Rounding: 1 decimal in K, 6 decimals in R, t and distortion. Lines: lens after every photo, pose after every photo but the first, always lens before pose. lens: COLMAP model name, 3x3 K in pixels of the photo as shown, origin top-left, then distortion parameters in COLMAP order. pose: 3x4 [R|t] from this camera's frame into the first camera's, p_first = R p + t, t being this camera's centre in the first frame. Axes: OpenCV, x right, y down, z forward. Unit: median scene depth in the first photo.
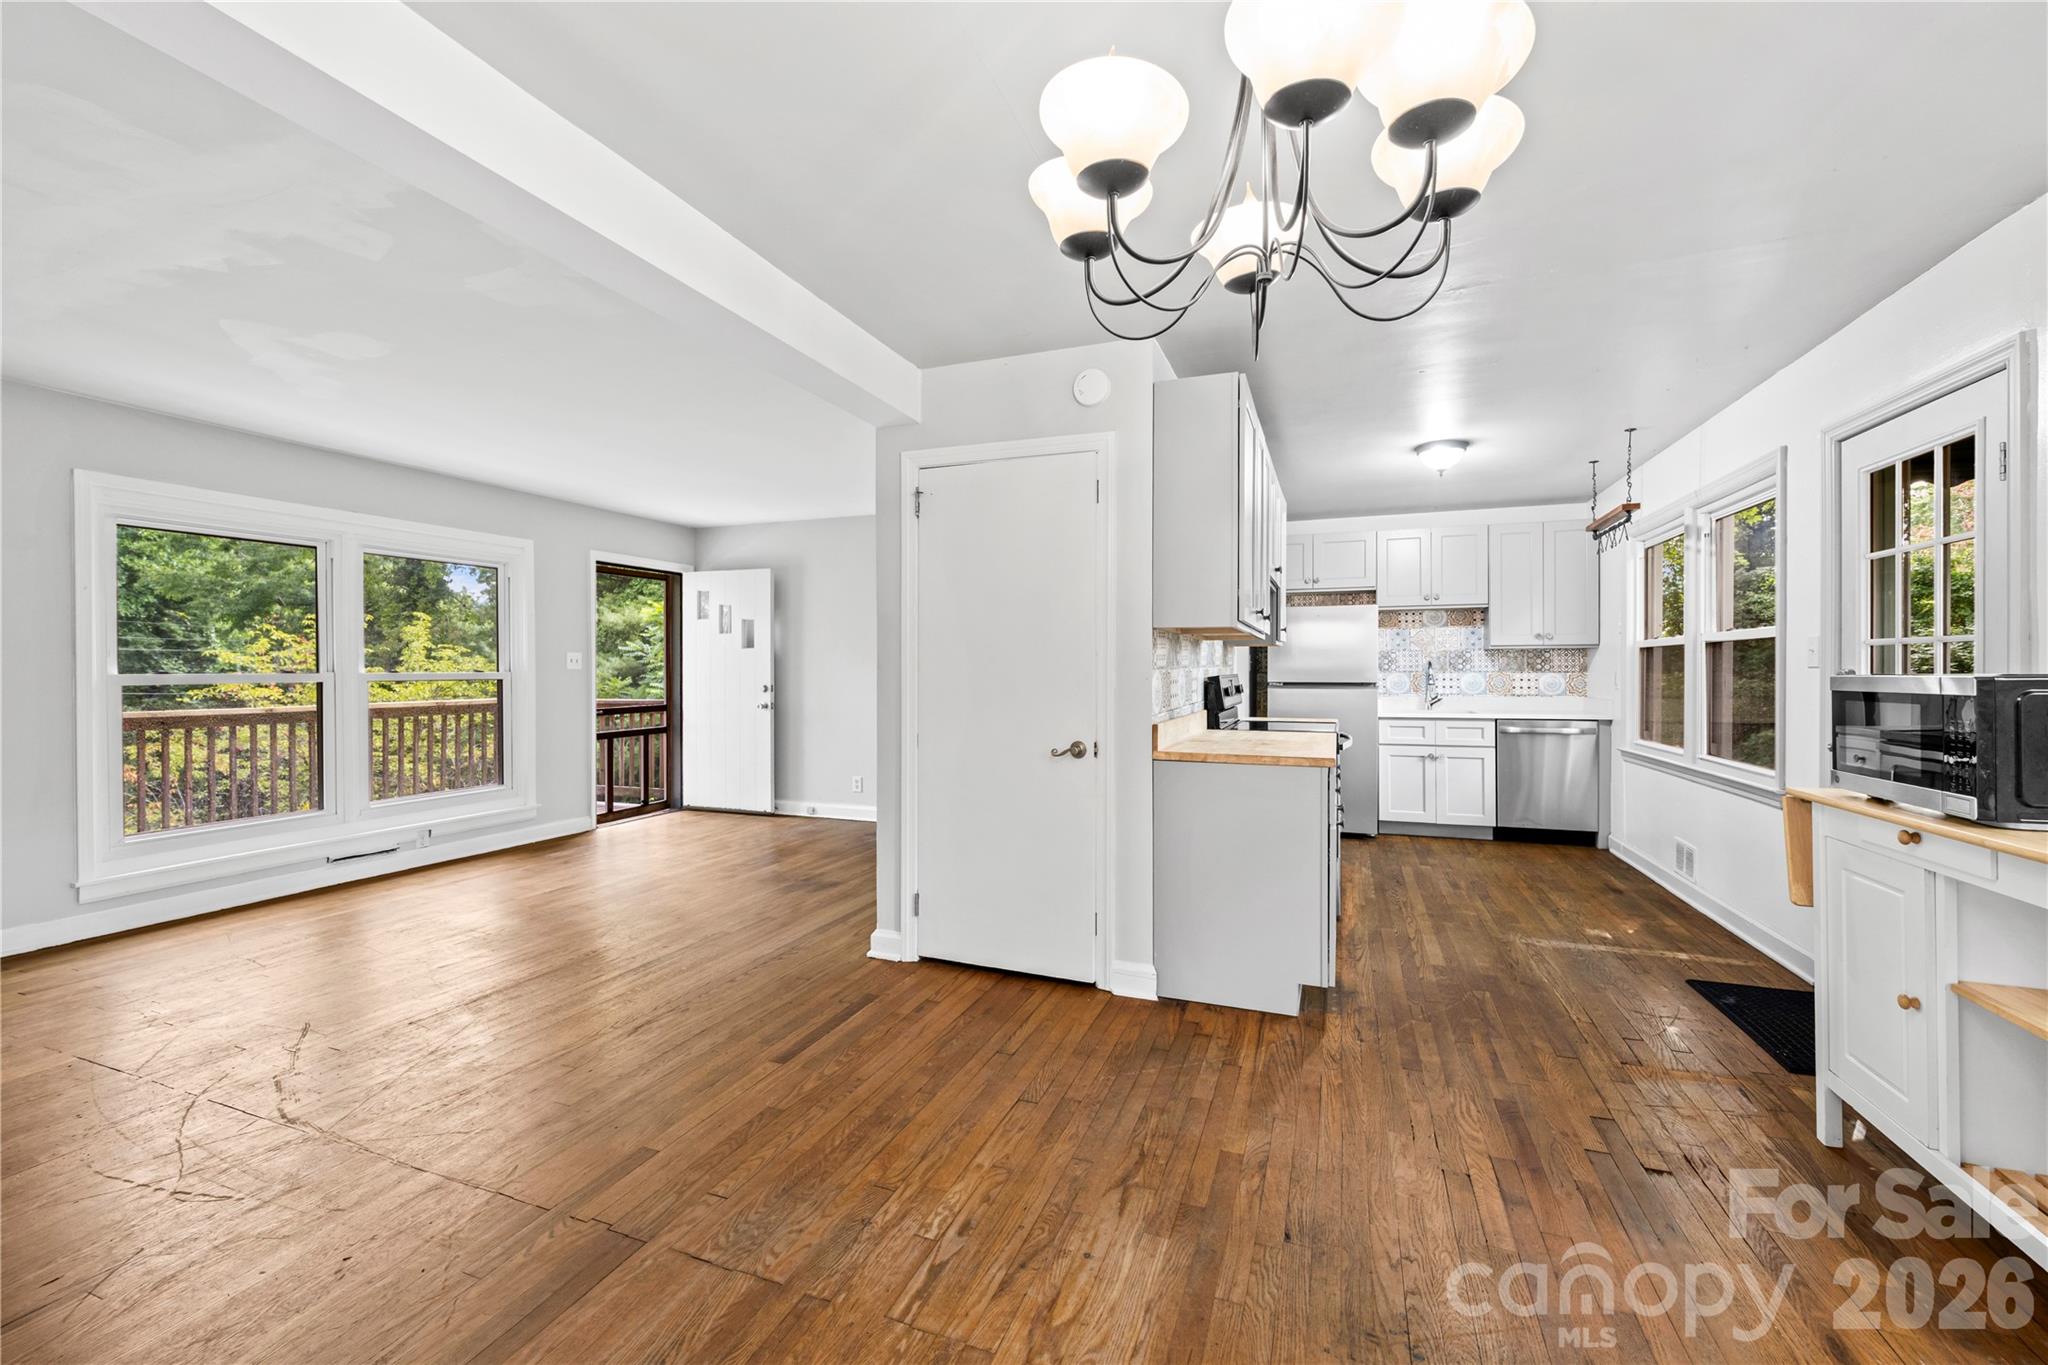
lens RADIAL K [[812.1, 0, 1031.9], [0, 812.1, 668.4], [0, 0, 1]] dist [-0.002038, -0.000474]
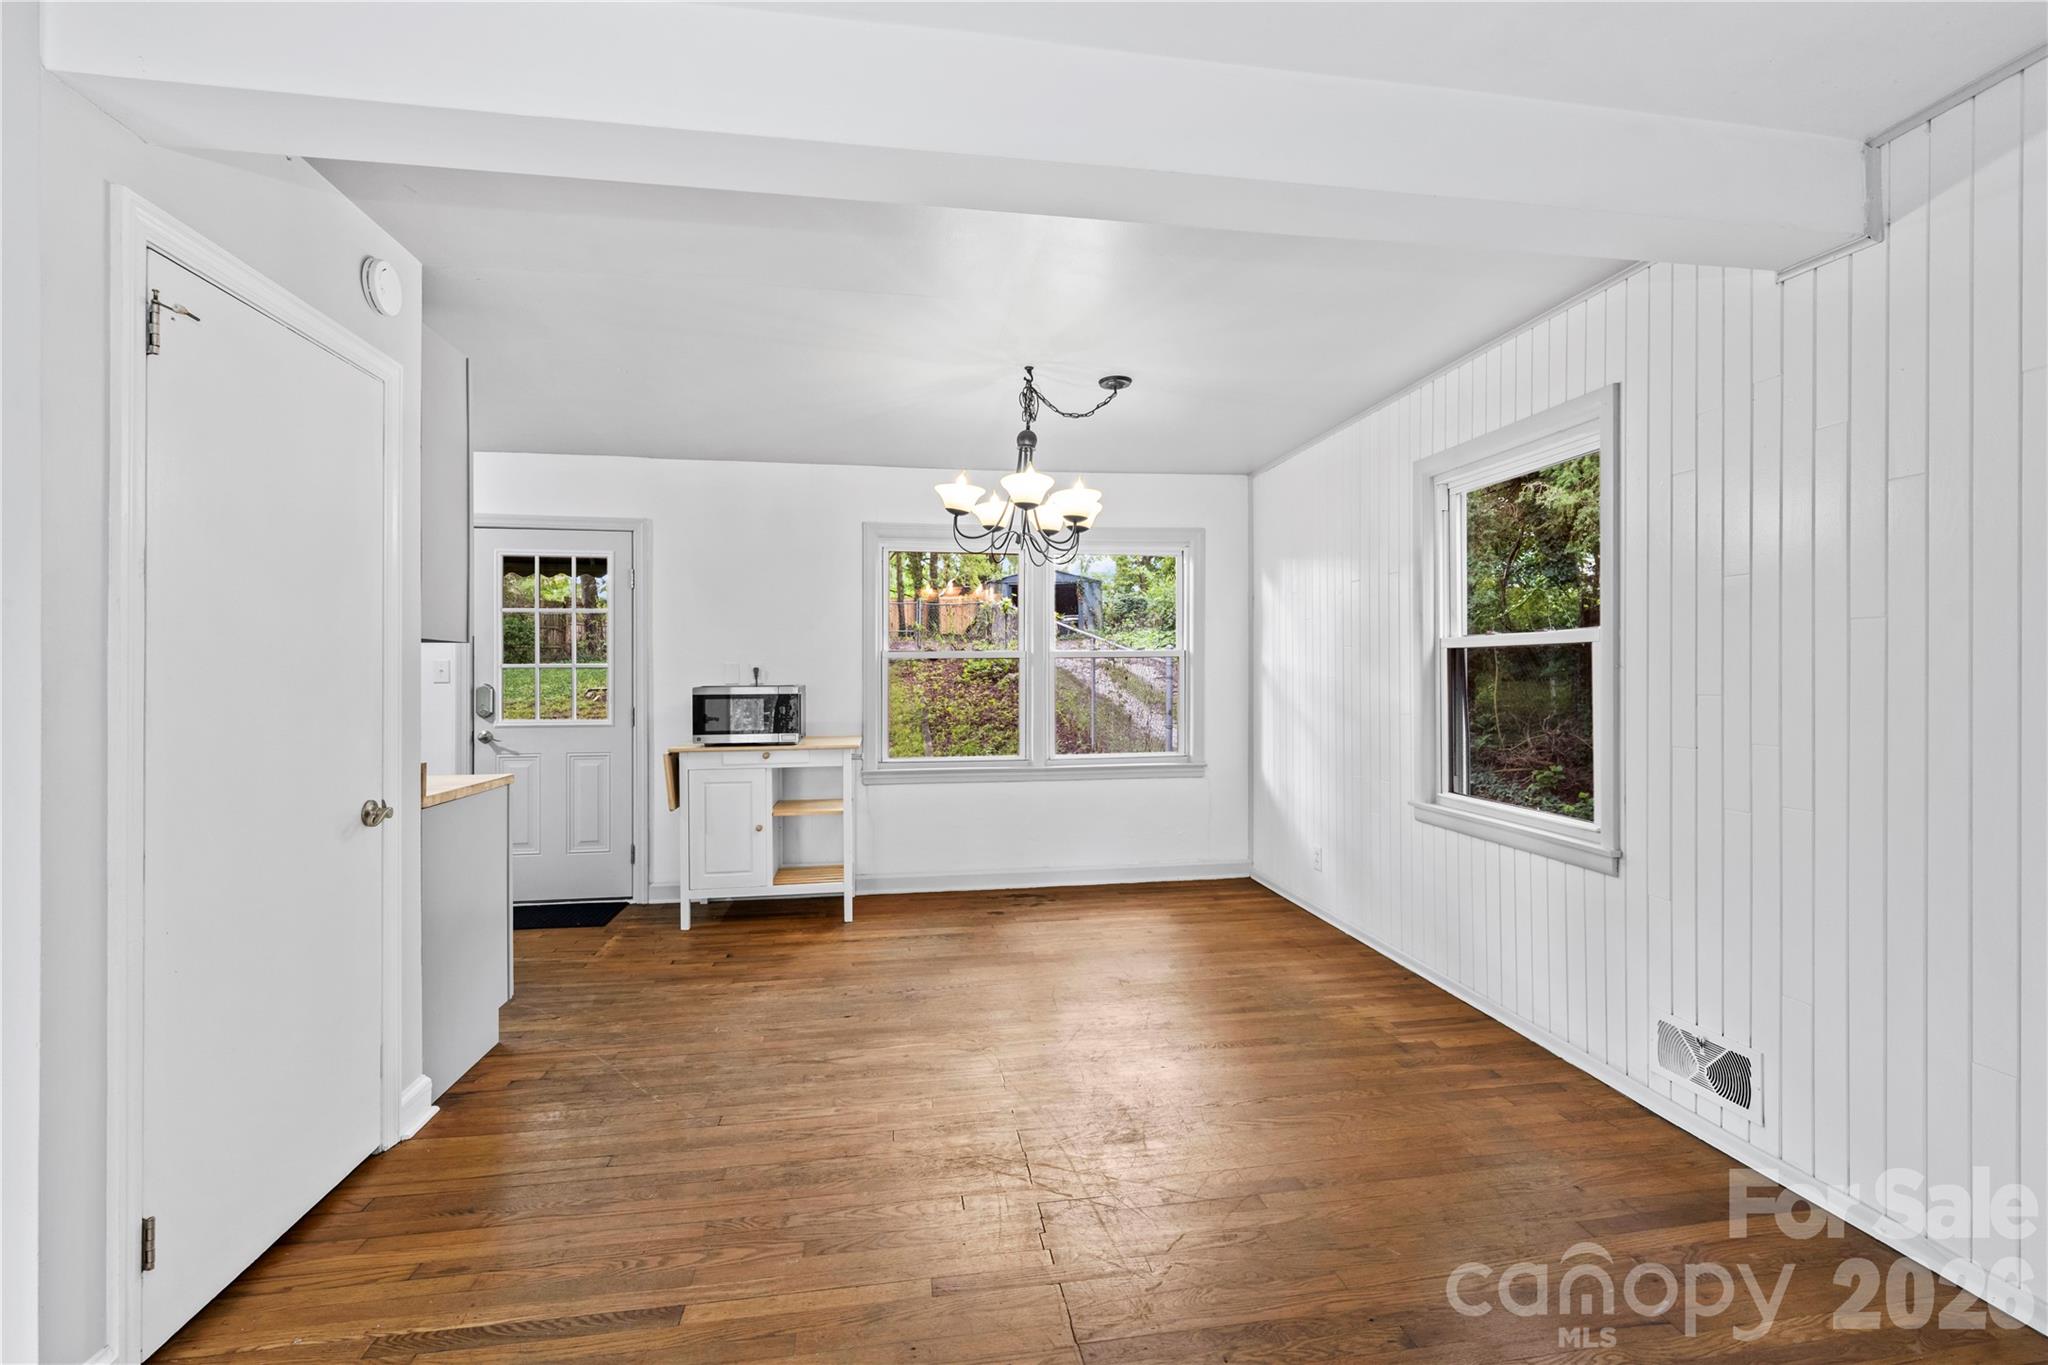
lens RADIAL K [[888.8, 0, 1036.1], [0, 888.8, 672.7], [0, 0, 1]] dist [-0.002144, -0.000606]
pose [[-0.496954, 0.001288, 0.867776, -1.016186], [0.000949, 0.999999, -0.000941, -0.018694], [-0.867776, 0.000356, -0.496955, 1.058311]]
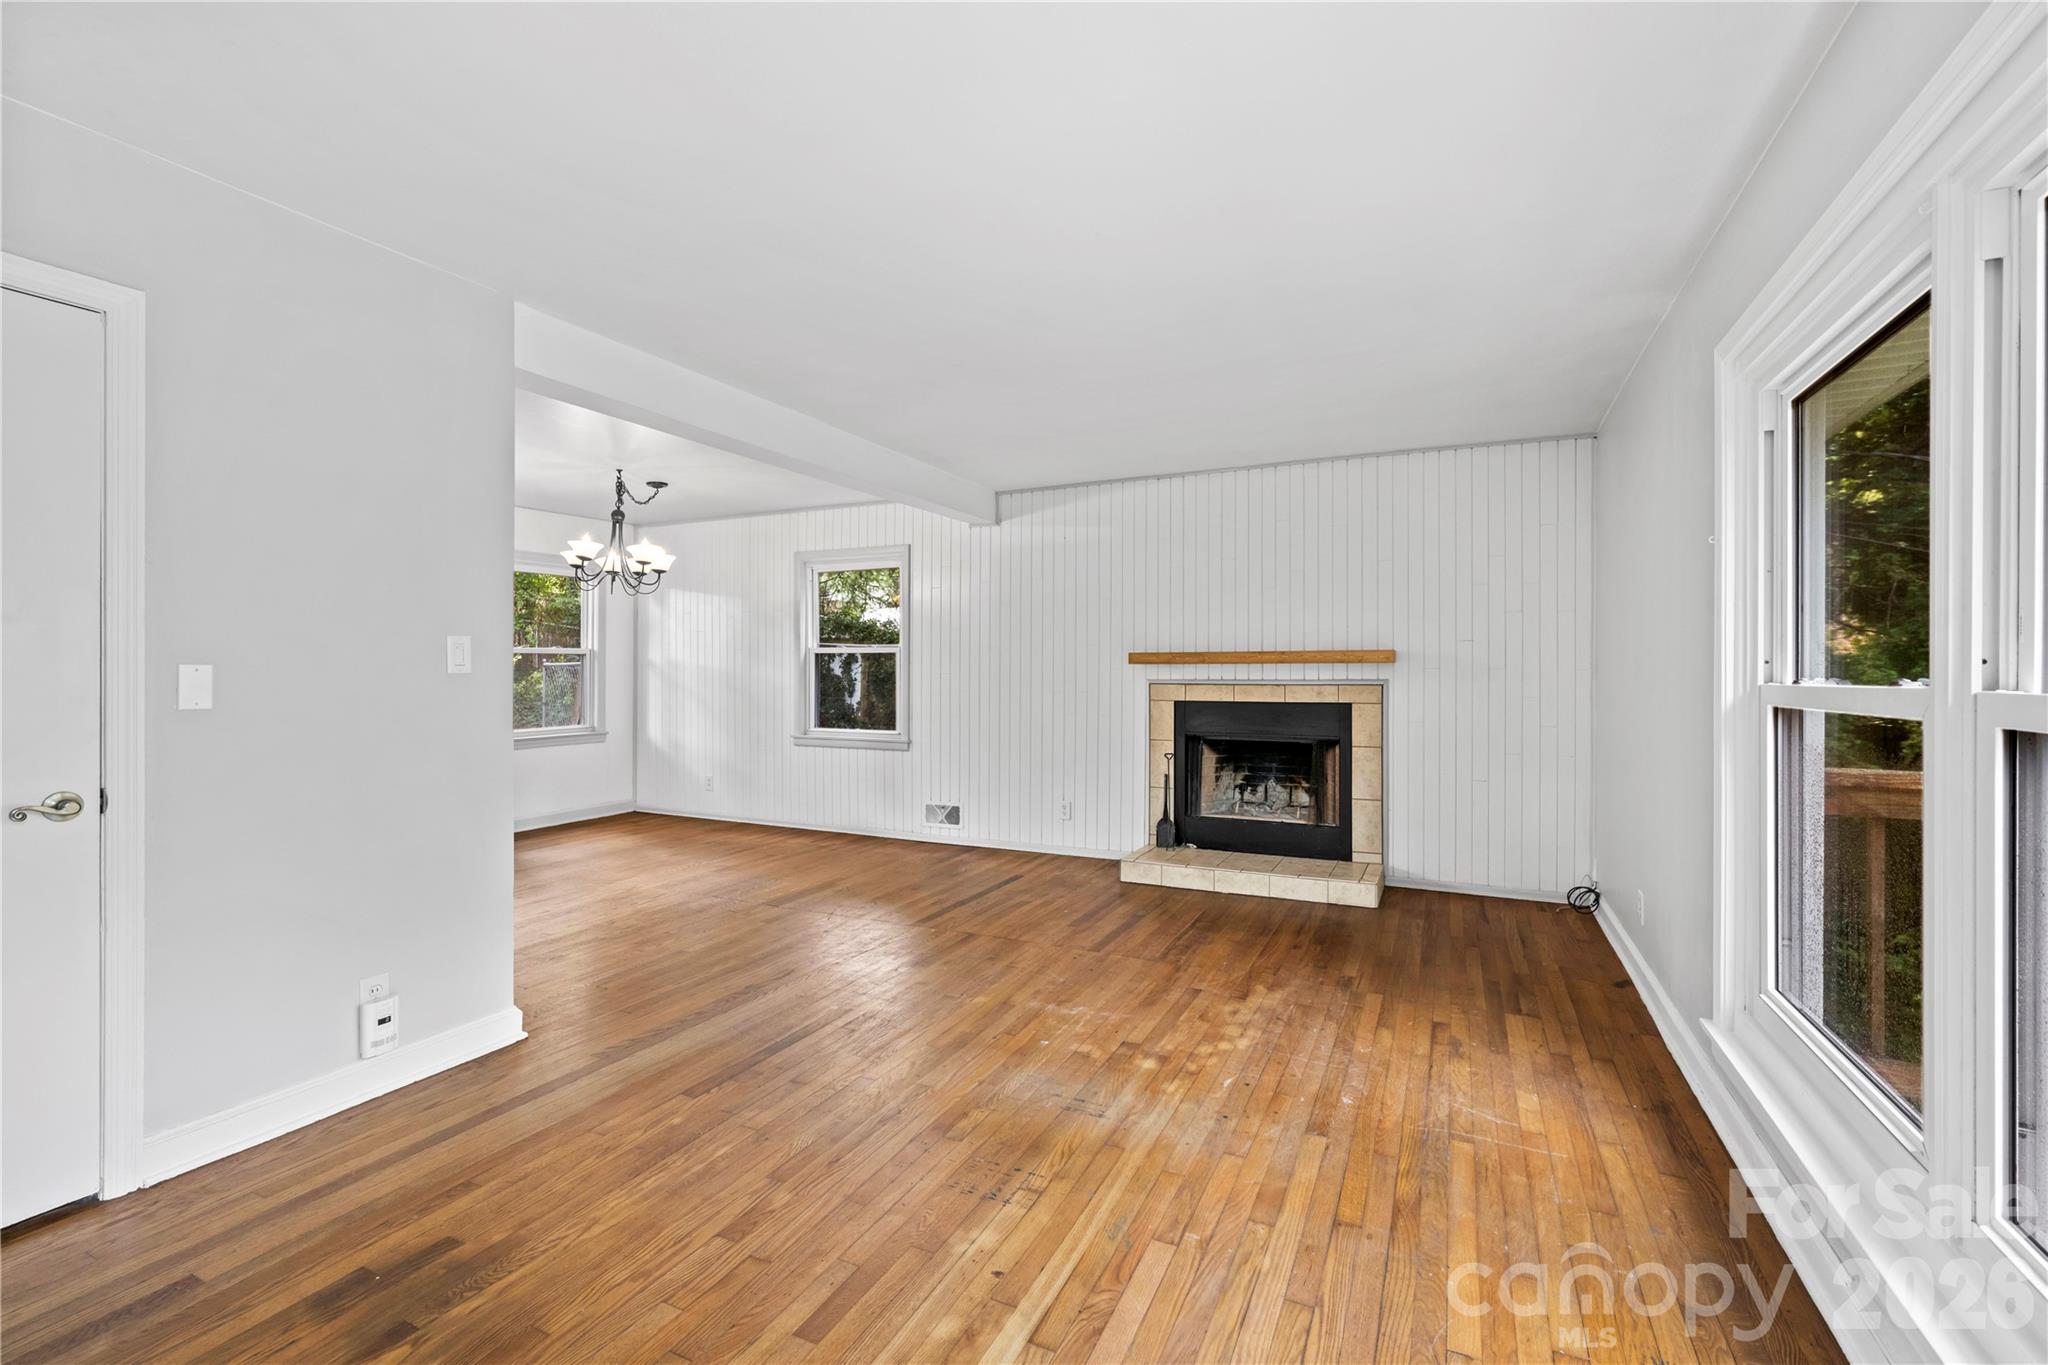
lens RADIAL K [[890.6, 0, 1025.0], [0, 890.6, 671.8], [0, 0, 1]] dist [-0.000383, -0.000145]
pose [[-0.996099, -0.001447, 0.088234, -0.996727], [-0.001455, 0.999999, -0.000030, -0.002187], [-0.088234, -0.000158, -0.996100, 2.389364]]
